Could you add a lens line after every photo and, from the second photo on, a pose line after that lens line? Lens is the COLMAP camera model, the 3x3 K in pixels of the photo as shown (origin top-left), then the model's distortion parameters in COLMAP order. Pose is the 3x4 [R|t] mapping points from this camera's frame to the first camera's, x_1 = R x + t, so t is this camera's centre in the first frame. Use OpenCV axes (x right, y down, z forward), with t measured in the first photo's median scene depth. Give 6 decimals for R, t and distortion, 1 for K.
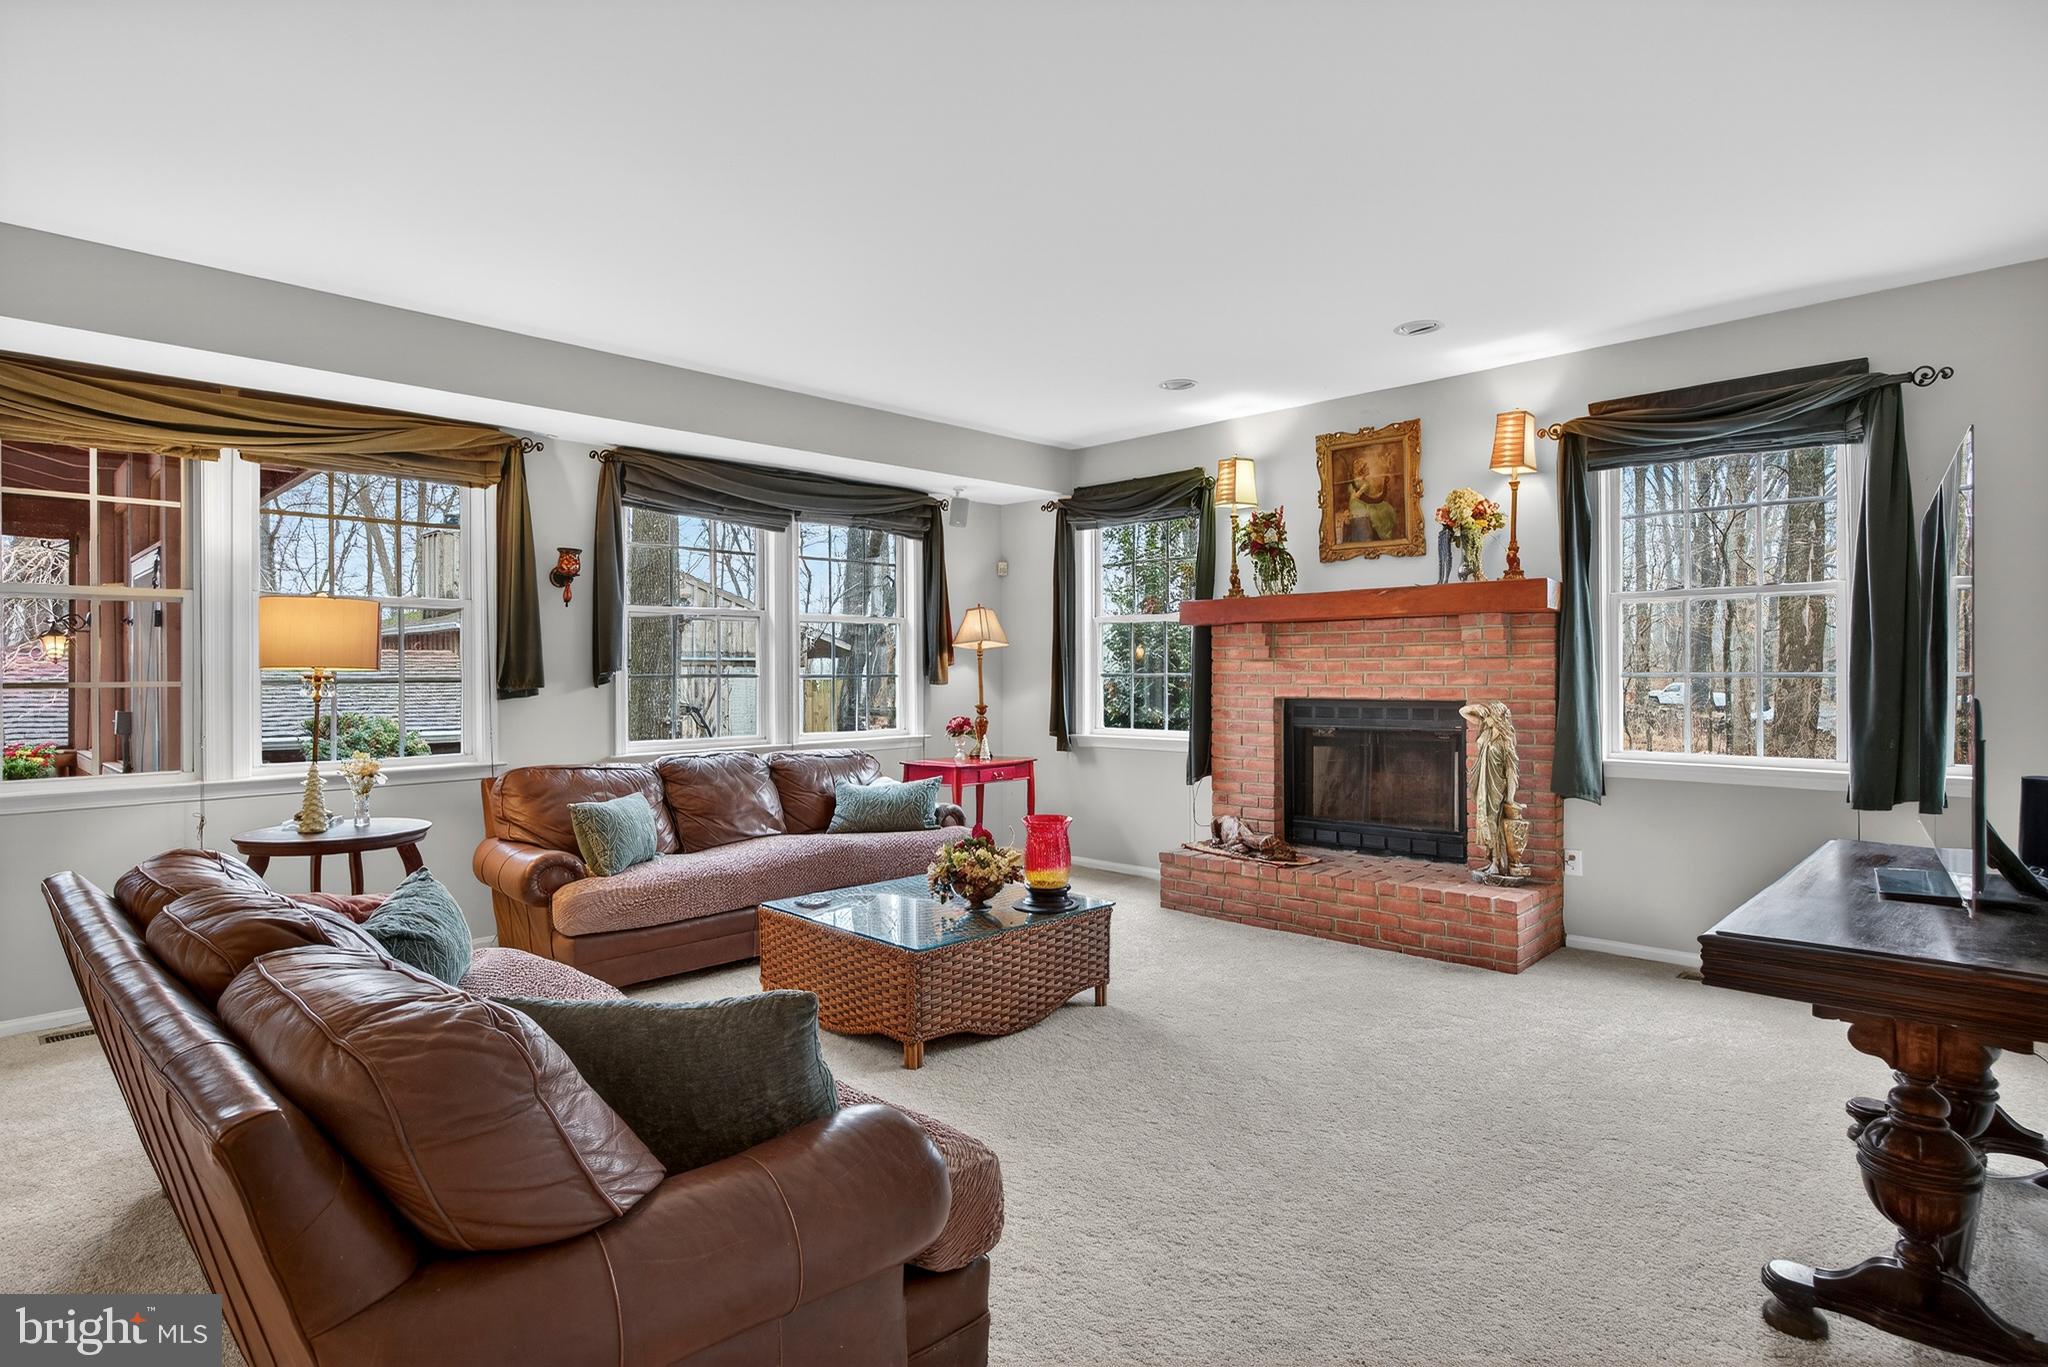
lens RADIAL K [[1042.8, 0, 1040.1], [0, 1042.8, 675.2], [0, 0, 1]] dist [-0.020694, 0.002813]
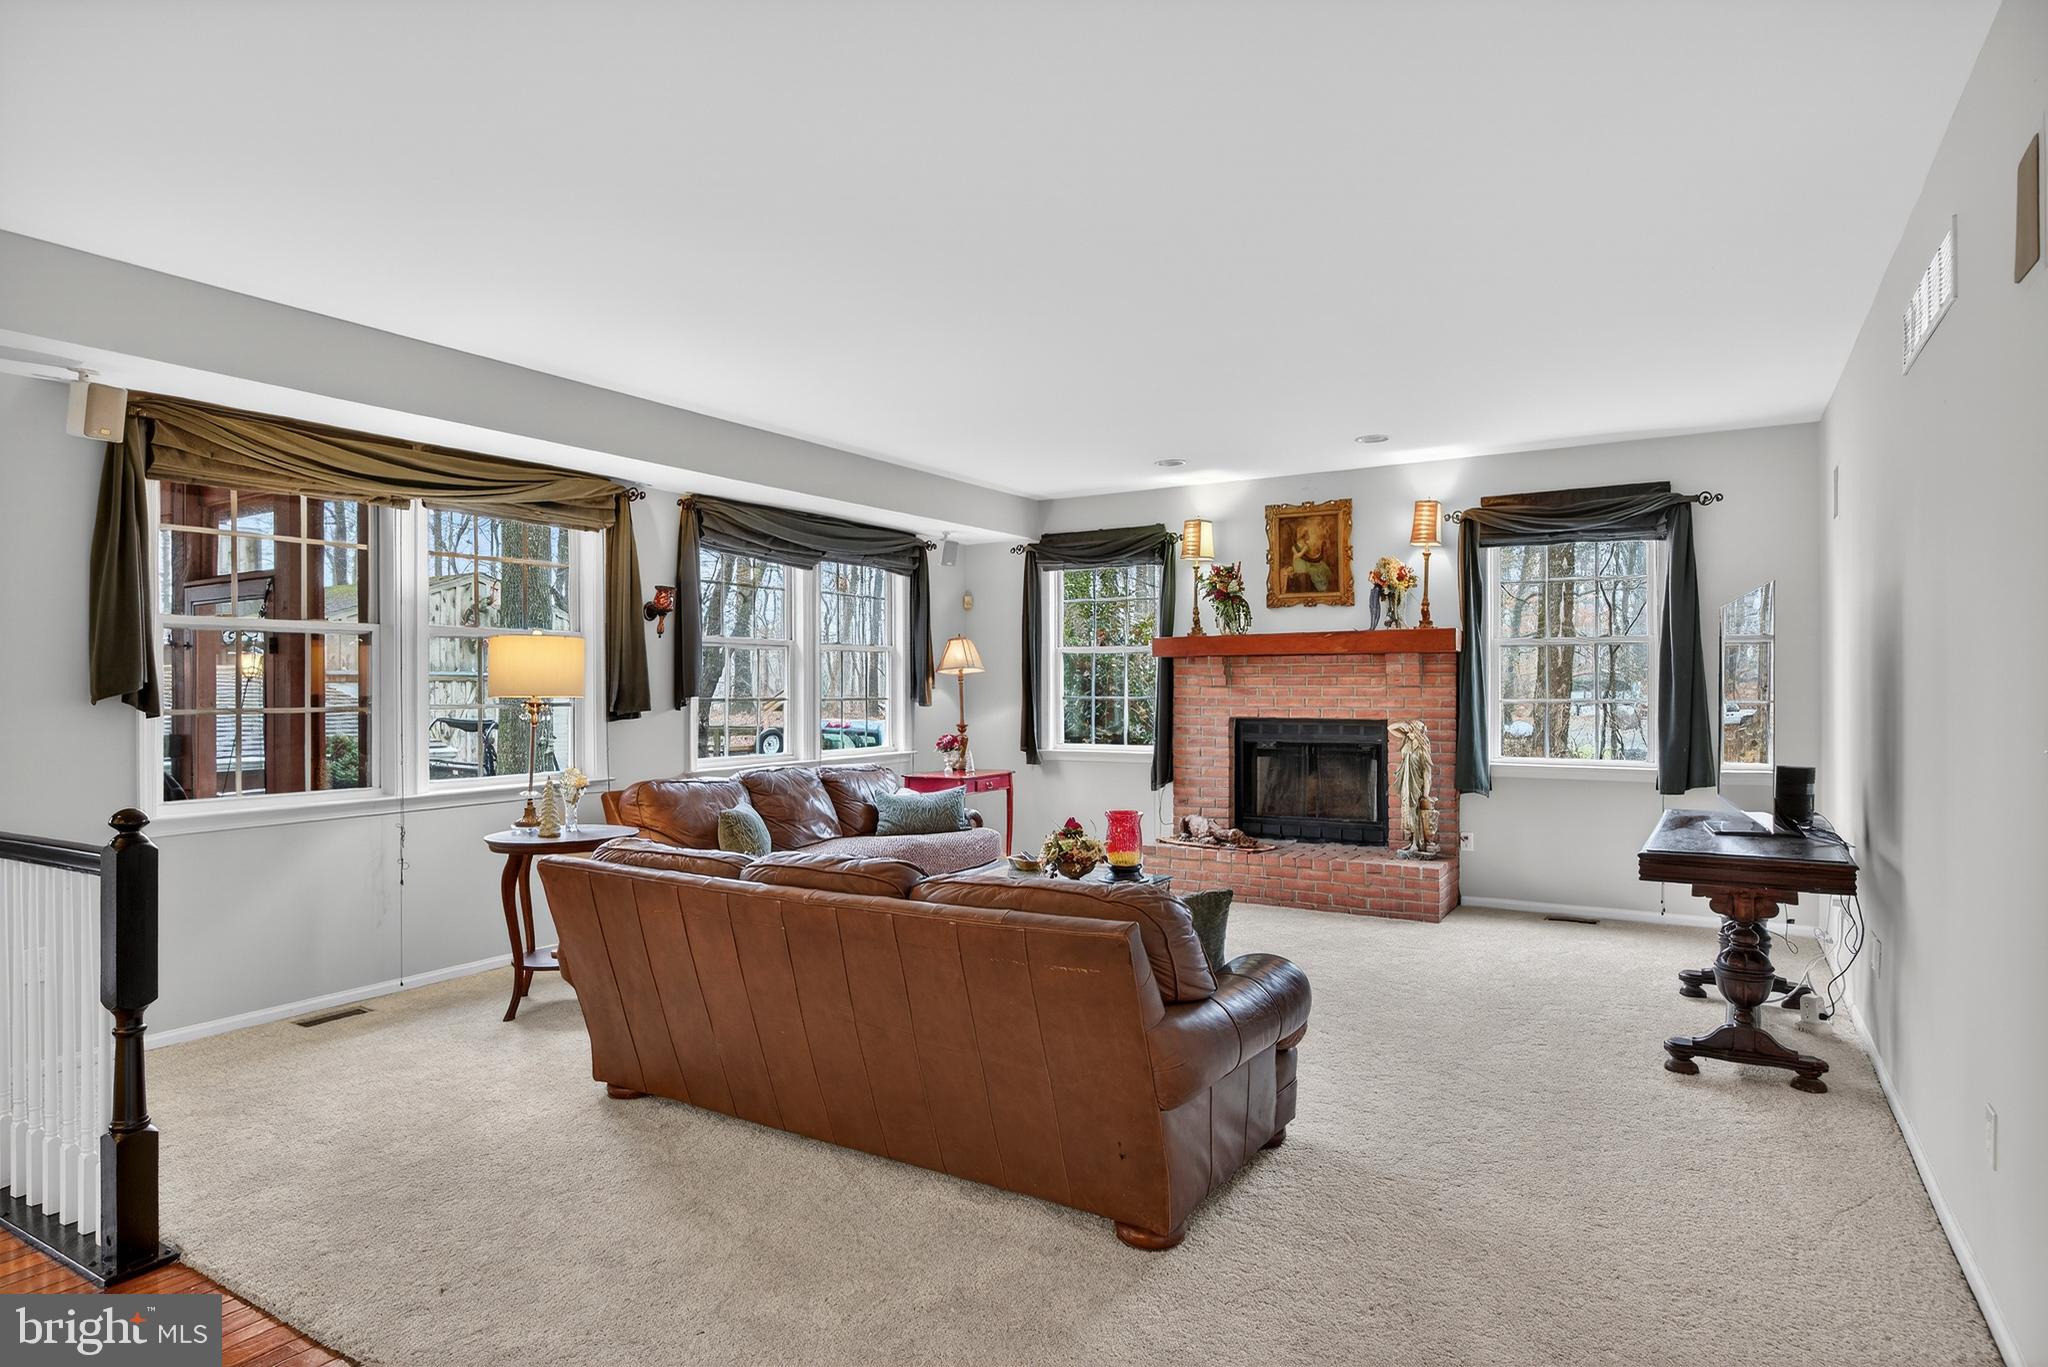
lens RADIAL K [[1135.2, 0, 1019.1], [0, 1135.2, 694.8], [0, 0, 1]] dist [-0.021347, -0.002175]
pose [[0.976710, 0.001815, 0.214557, -0.345120], [-0.002969, 0.999983, 0.005056, -0.012492], [-0.214544, -0.005576, 0.976698, -0.281997]]
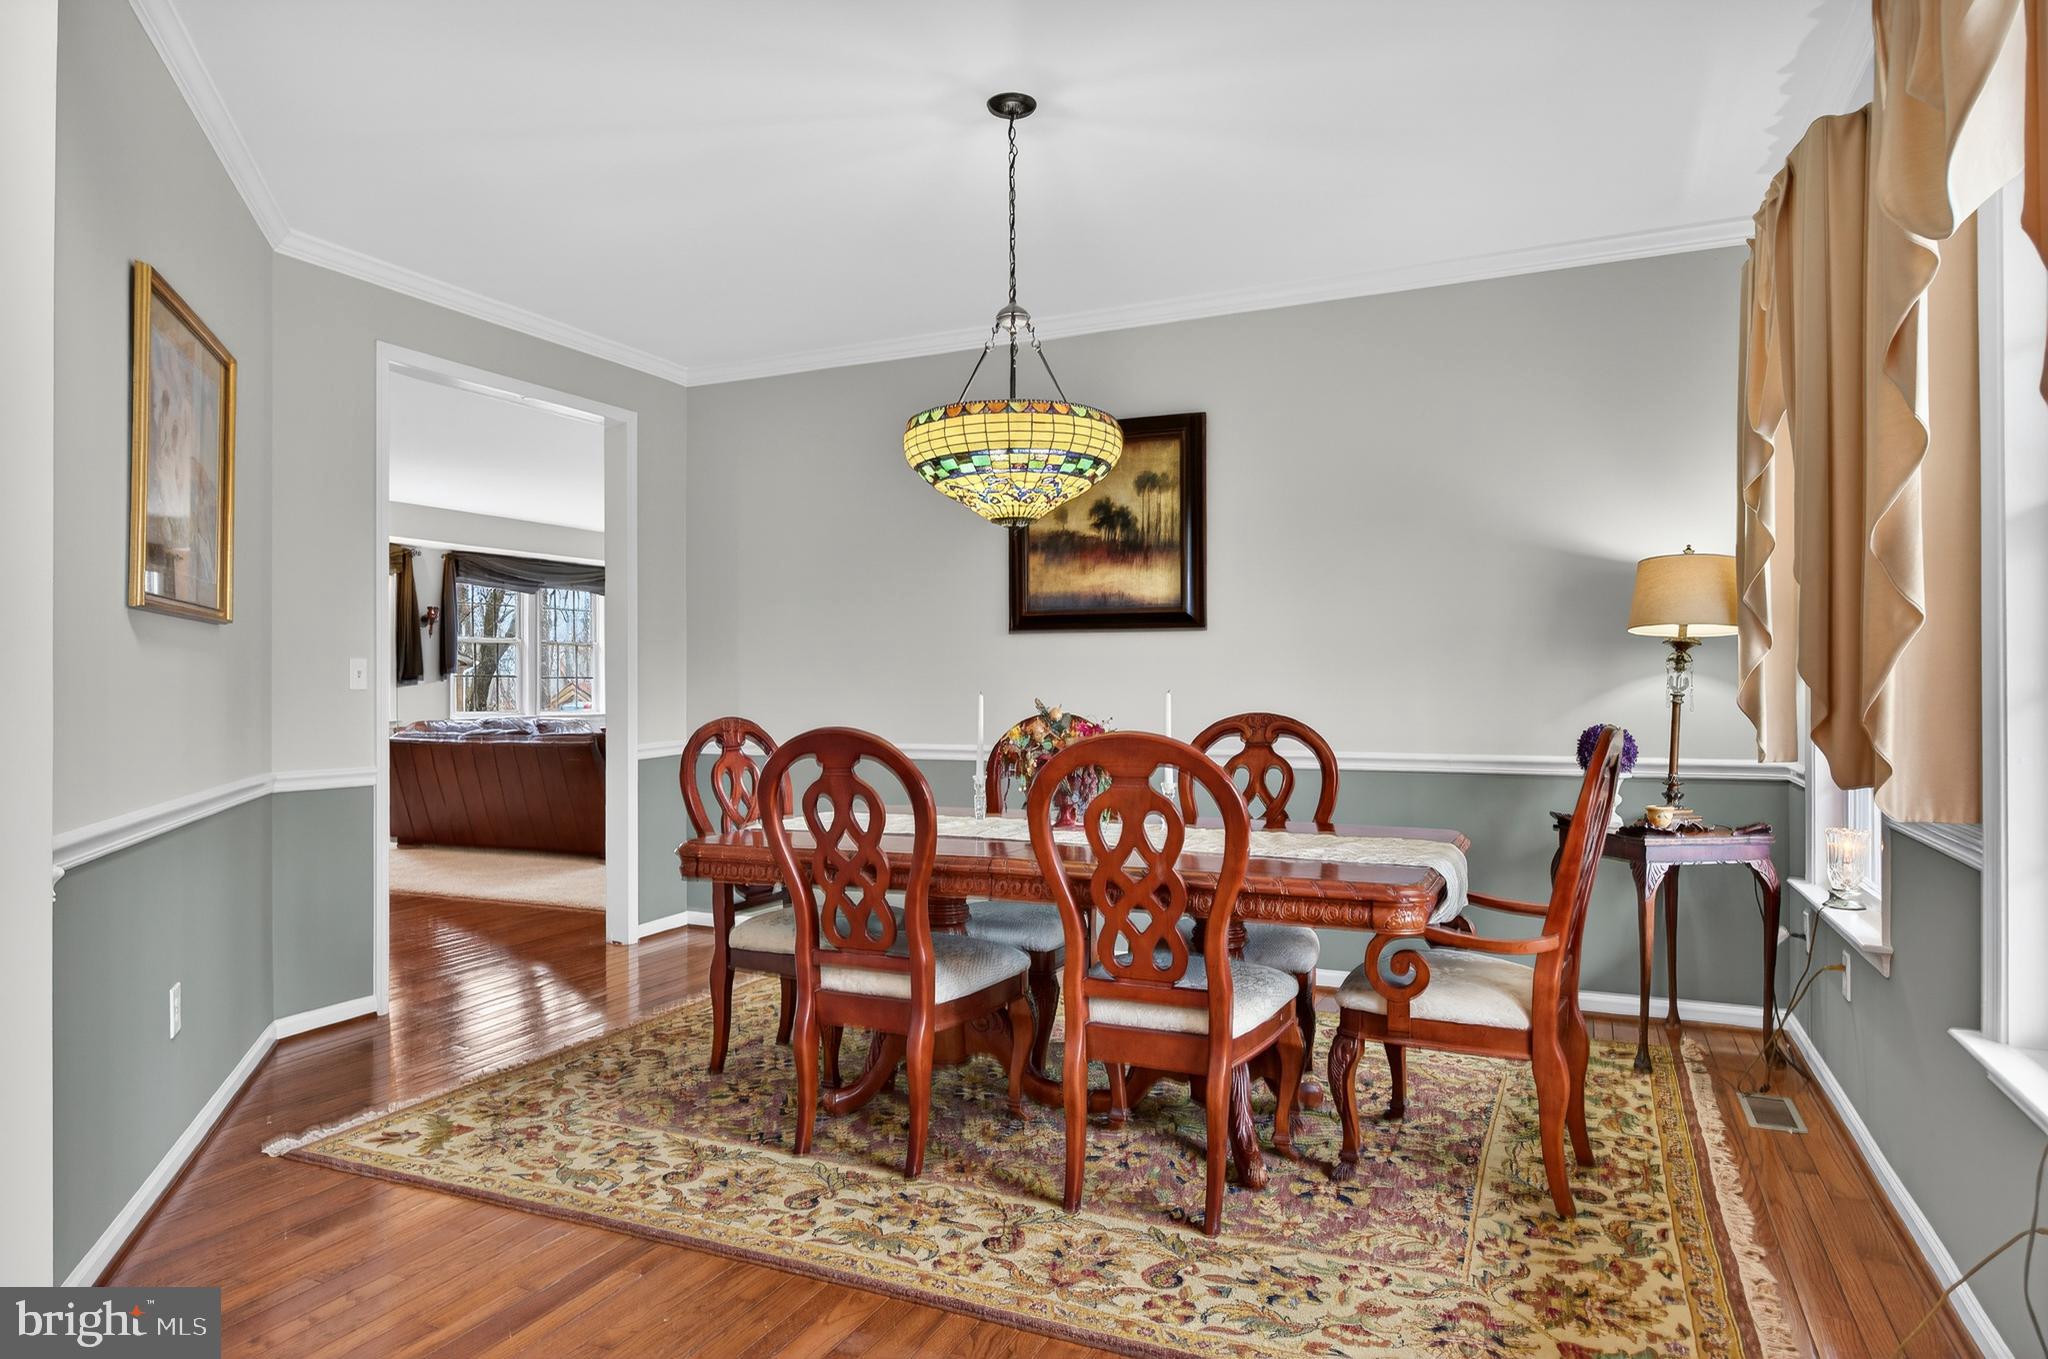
lens RADIAL K [[1206.8, 0, 1022.5], [0, 1206.8, 673.6], [0, 0, 1]] dist [-0.003175, -0.005768]
pose [[0.938594, 0.007187, 0.344950, -0.206693], [-0.002410, 0.999895, -0.014276, 0.028779], [-0.345016, 0.012568, 0.938513, -1.424145]]
